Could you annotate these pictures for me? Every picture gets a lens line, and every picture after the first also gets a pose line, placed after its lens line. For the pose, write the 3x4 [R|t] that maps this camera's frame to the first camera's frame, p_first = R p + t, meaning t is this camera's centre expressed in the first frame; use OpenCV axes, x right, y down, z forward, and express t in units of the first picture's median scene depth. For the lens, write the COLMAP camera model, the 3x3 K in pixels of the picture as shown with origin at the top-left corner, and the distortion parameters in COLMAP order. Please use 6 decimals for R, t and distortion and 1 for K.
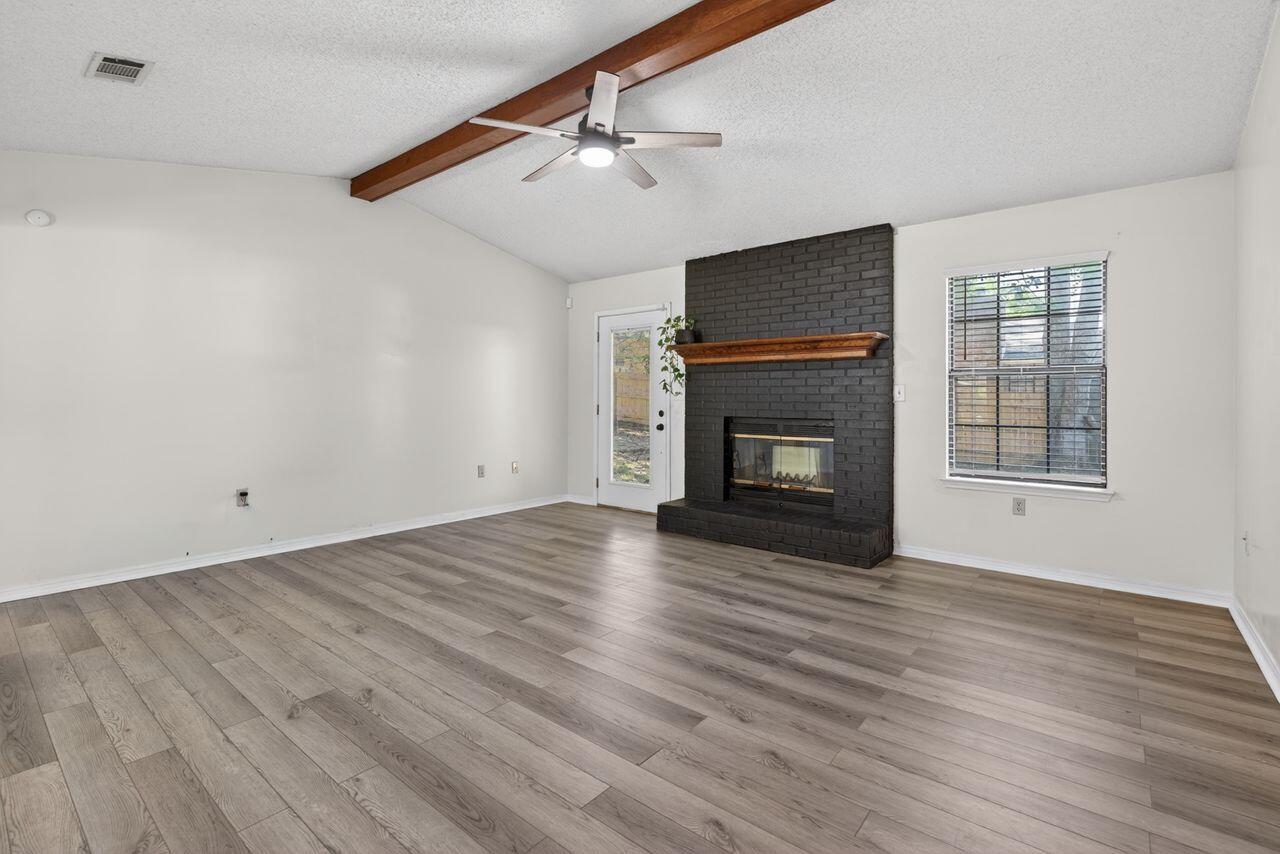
lens RADIAL K [[581.4, 0, 638.7], [0, 581.4, 421.9], [0, 0, 1]] dist [-0.001691, -0.000234]
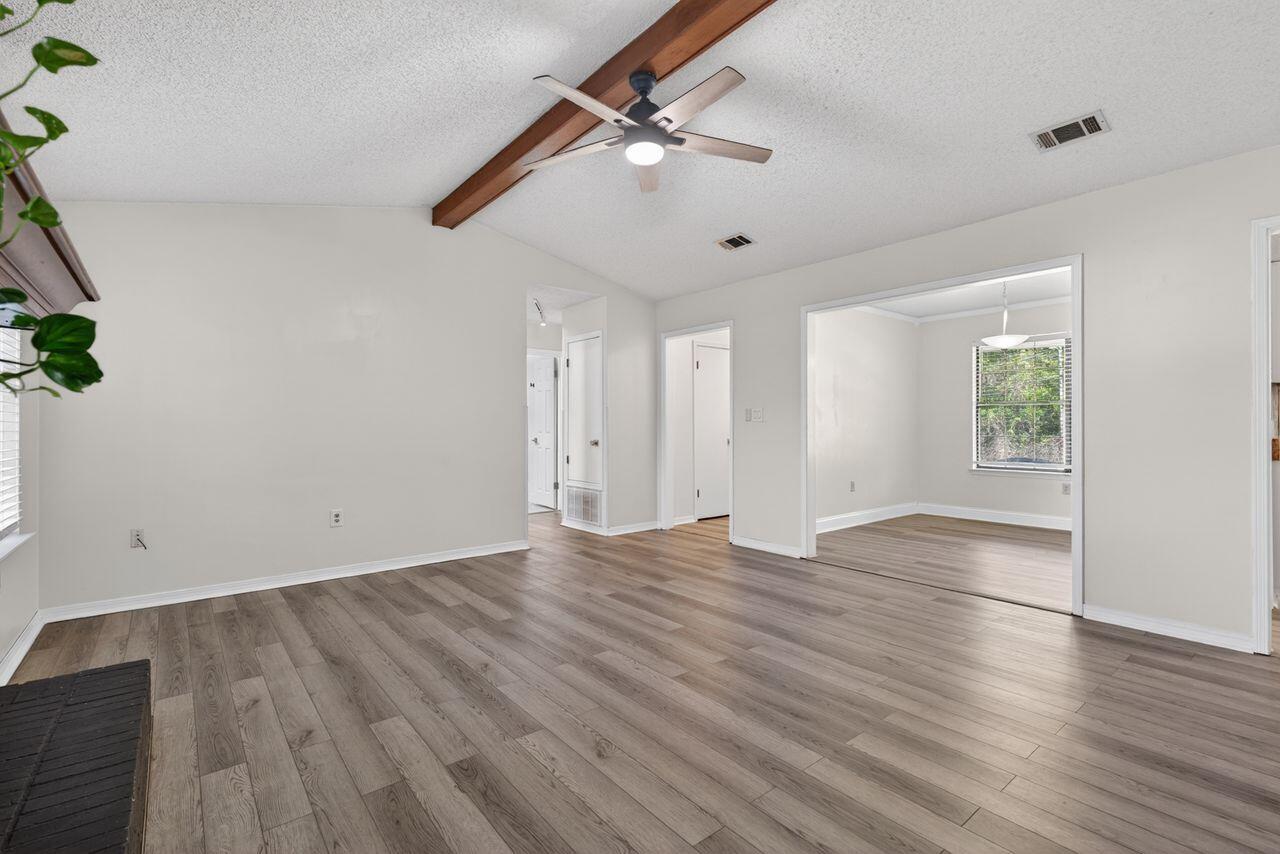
lens RADIAL K [[581.4, 0, 638.7], [0, 581.4, 421.9], [0, 0, 1]] dist [-0.001691, -0.000234]
pose [[-0.977579, -0.000144, 0.210571, -0.256200], [0.005734, 0.999611, 0.027302, -0.064295], [-0.210493, 0.027897, -0.977197, 1.900451]]
